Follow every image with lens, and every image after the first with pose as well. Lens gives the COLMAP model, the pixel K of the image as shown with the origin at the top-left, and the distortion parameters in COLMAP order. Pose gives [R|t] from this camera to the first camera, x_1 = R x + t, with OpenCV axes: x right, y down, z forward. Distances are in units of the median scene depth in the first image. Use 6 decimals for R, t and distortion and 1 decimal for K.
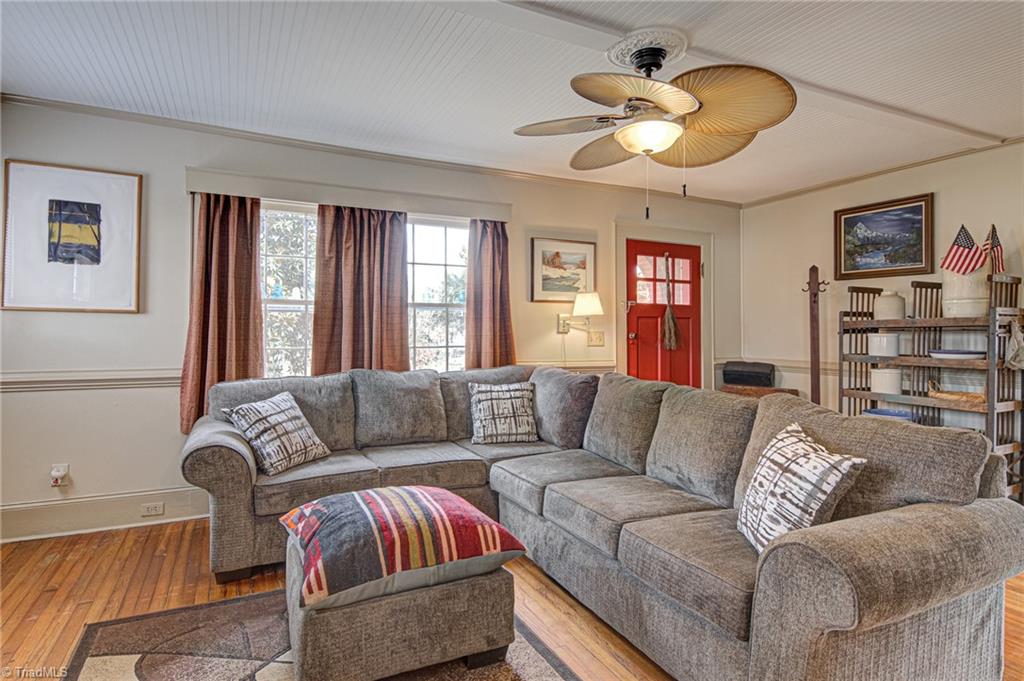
lens RADIAL K [[558.9, 0, 509.1], [0, 558.9, 332.3], [0, 0, 1]] dist [0.025946, -0.018024]
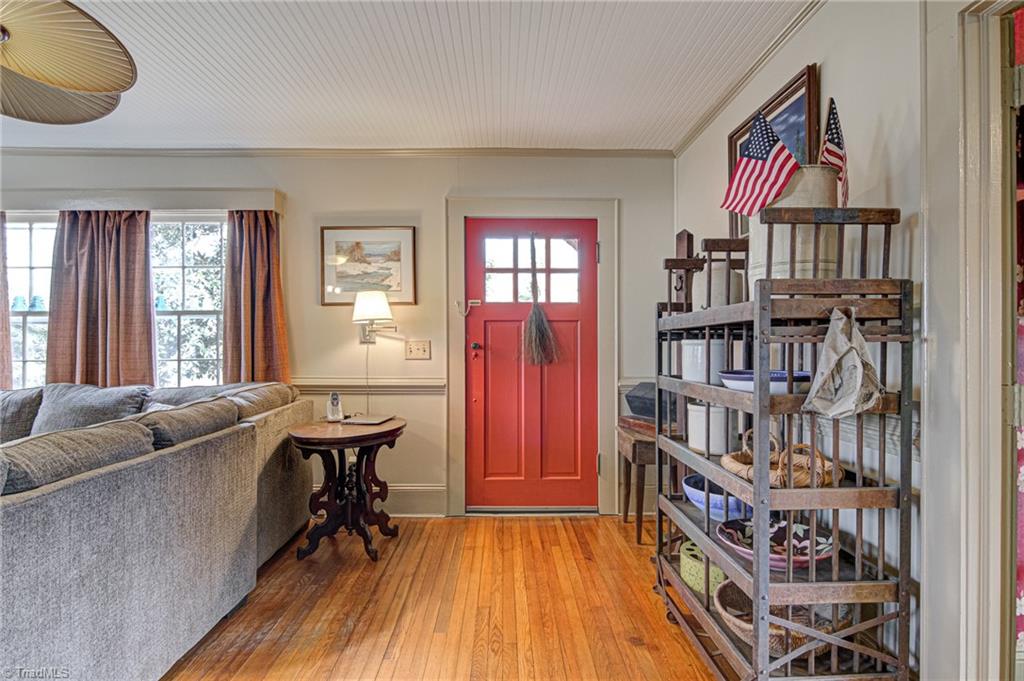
lens RADIAL K [[558.9, 0, 519.6], [0, 558.9, 337.9], [0, 0, 1]] dist [0.025946, -0.018024]
pose [[0.903384, -0.000090, -0.428832, 0.665534], [0.004500, 0.999947, 0.009270, -0.012845], [0.428809, -0.010304, 0.903337, 0.386748]]
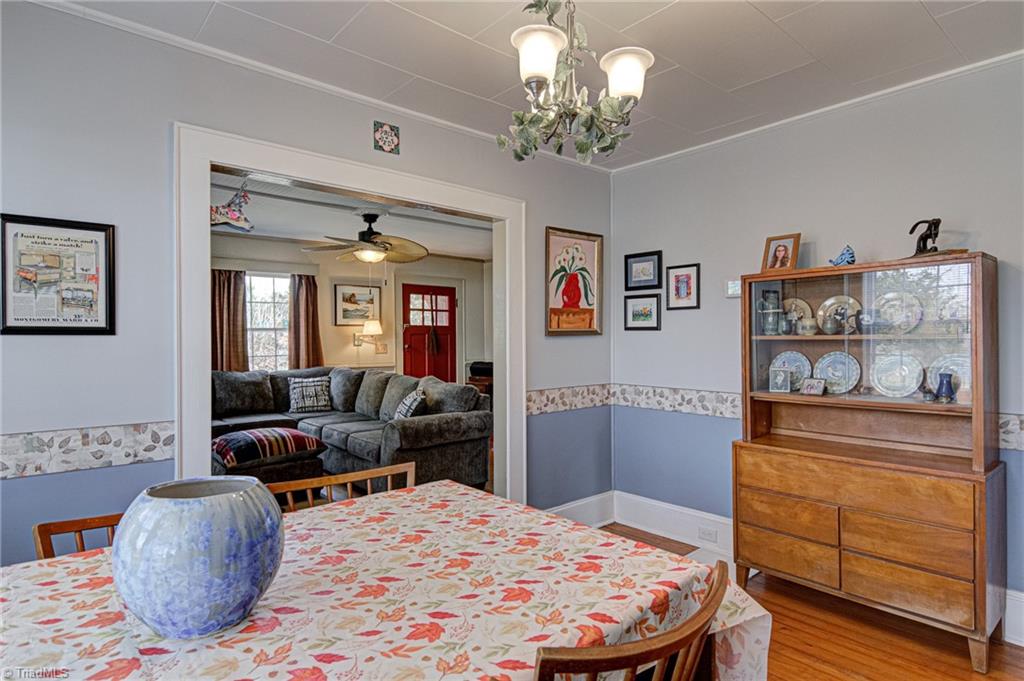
lens RADIAL K [[558.9, 0, 517.6], [0, 558.9, 349.4], [0, 0, 1]] dist [0.025946, -0.018024]
pose [[0.967258, -0.012228, 0.253500, 0.136636], [0.005562, 0.999620, 0.026994, -0.028463], [-0.253734, -0.024701, 0.966959, -0.646590]]
